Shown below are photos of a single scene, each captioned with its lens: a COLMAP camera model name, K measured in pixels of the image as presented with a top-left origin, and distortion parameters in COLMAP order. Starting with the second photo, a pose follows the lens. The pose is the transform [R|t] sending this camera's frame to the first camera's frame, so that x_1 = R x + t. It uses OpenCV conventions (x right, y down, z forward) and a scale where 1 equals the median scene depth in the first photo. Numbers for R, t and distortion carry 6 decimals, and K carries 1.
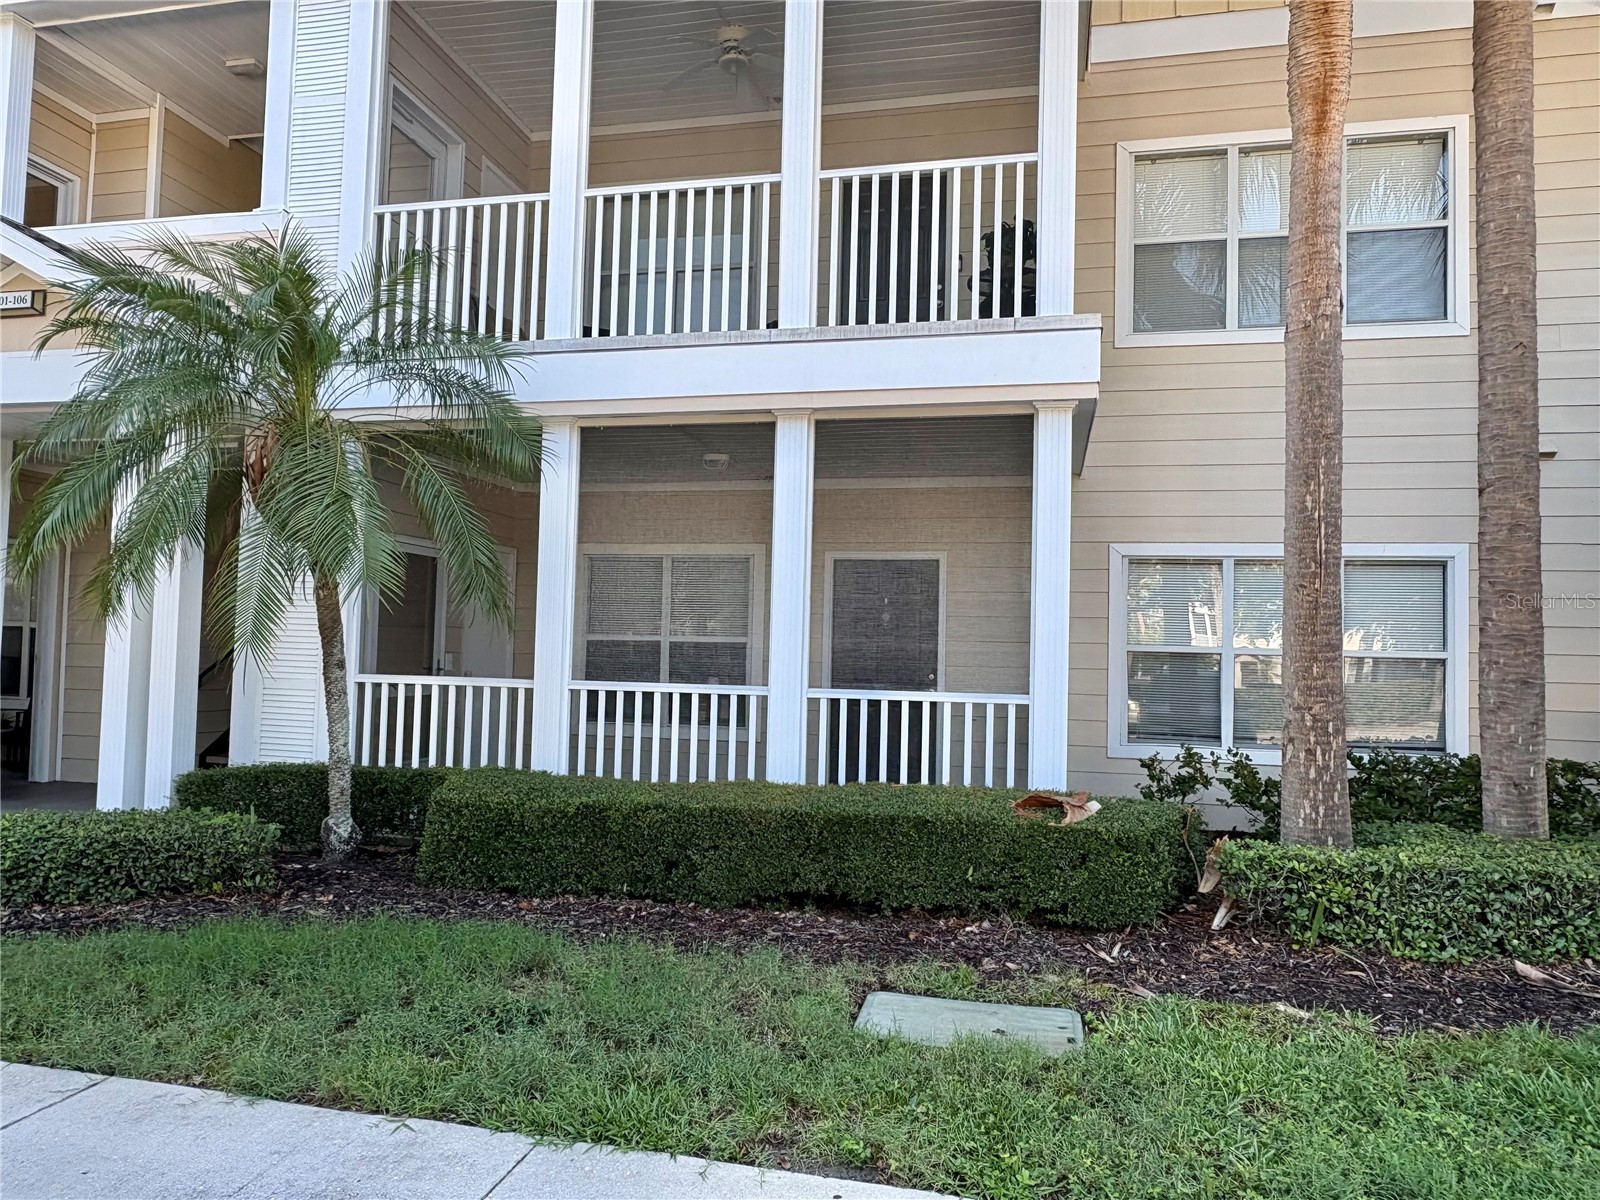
lens RADIAL K [[1086.1, 0, 800.0], [0, 1086.1, 600.0], [0, 0, 1]] dist [0.002784, -0.000462]
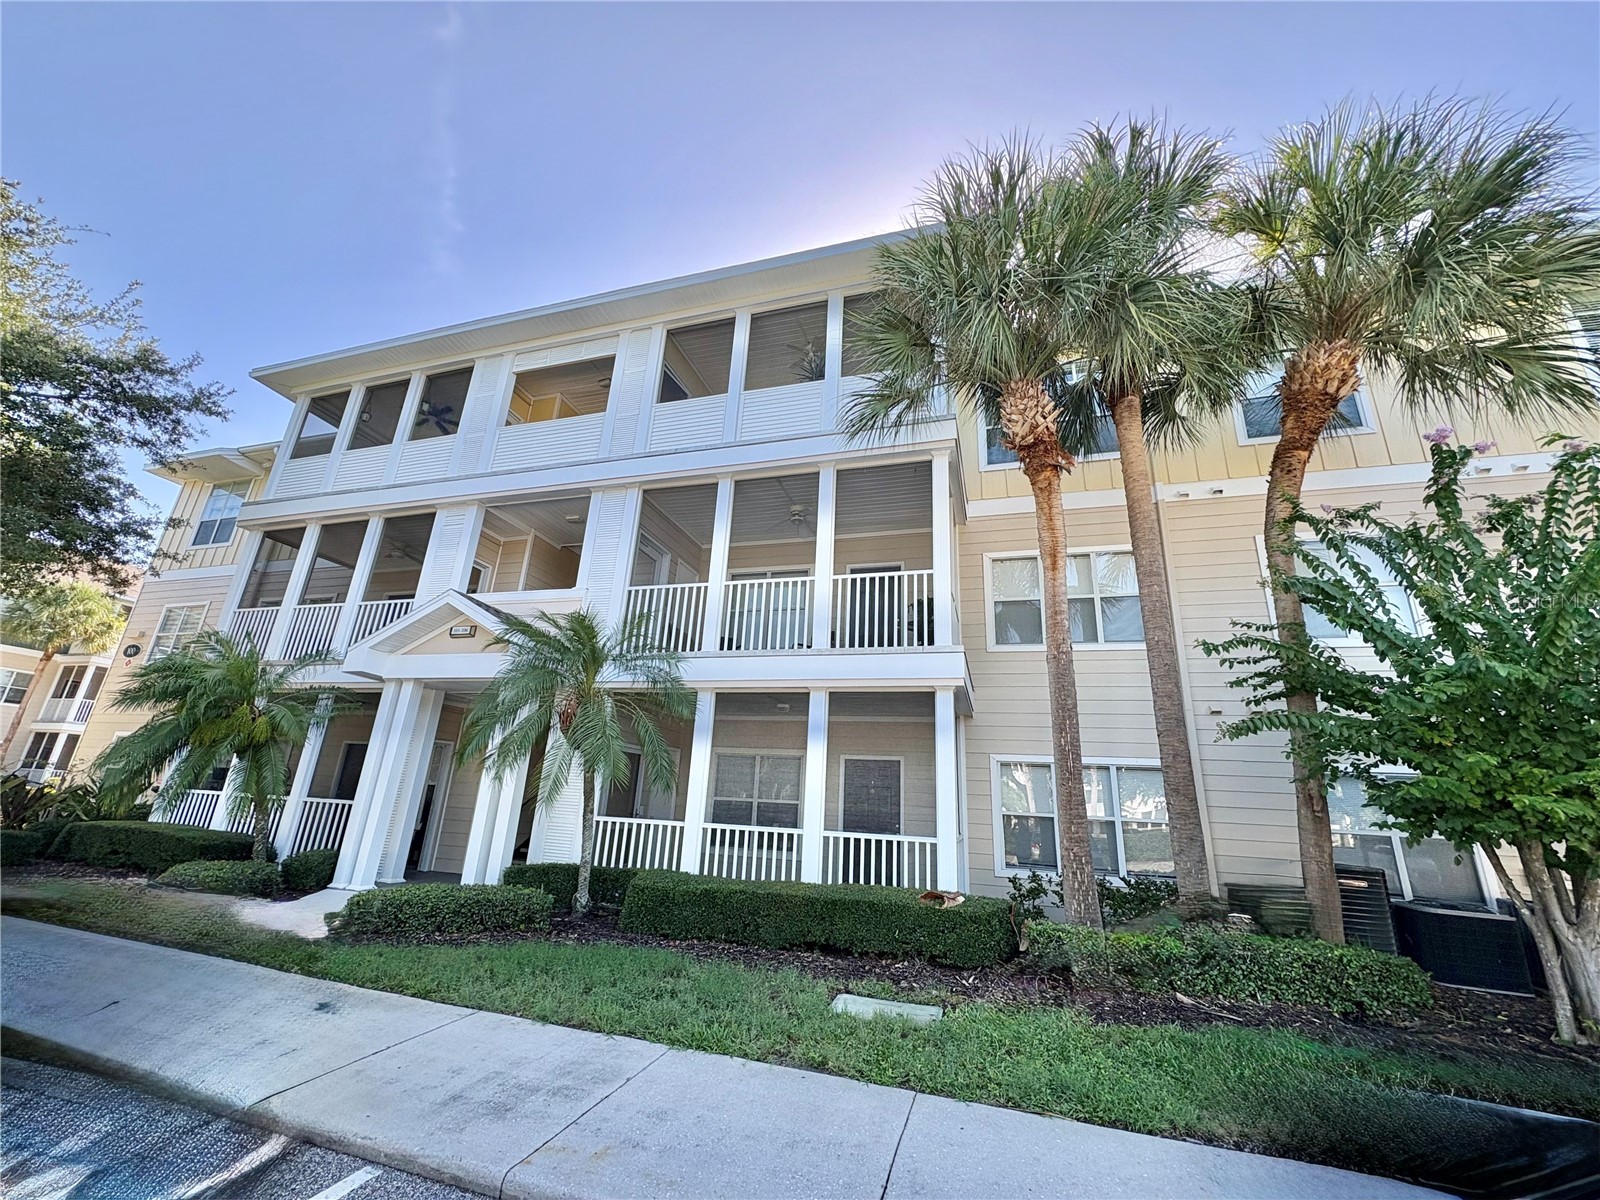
lens RADIAL K [[630.8, 0, 800.0], [0, 630.8, 600.0], [0, 0, 1]] dist [0.000491, 0.000126]
pose [[0.997207, 0.003152, -0.074619, 0.049132], [-0.022795, 0.964283, -0.263893, -0.018169], [0.071122, 0.264857, 0.961661, -0.198204]]
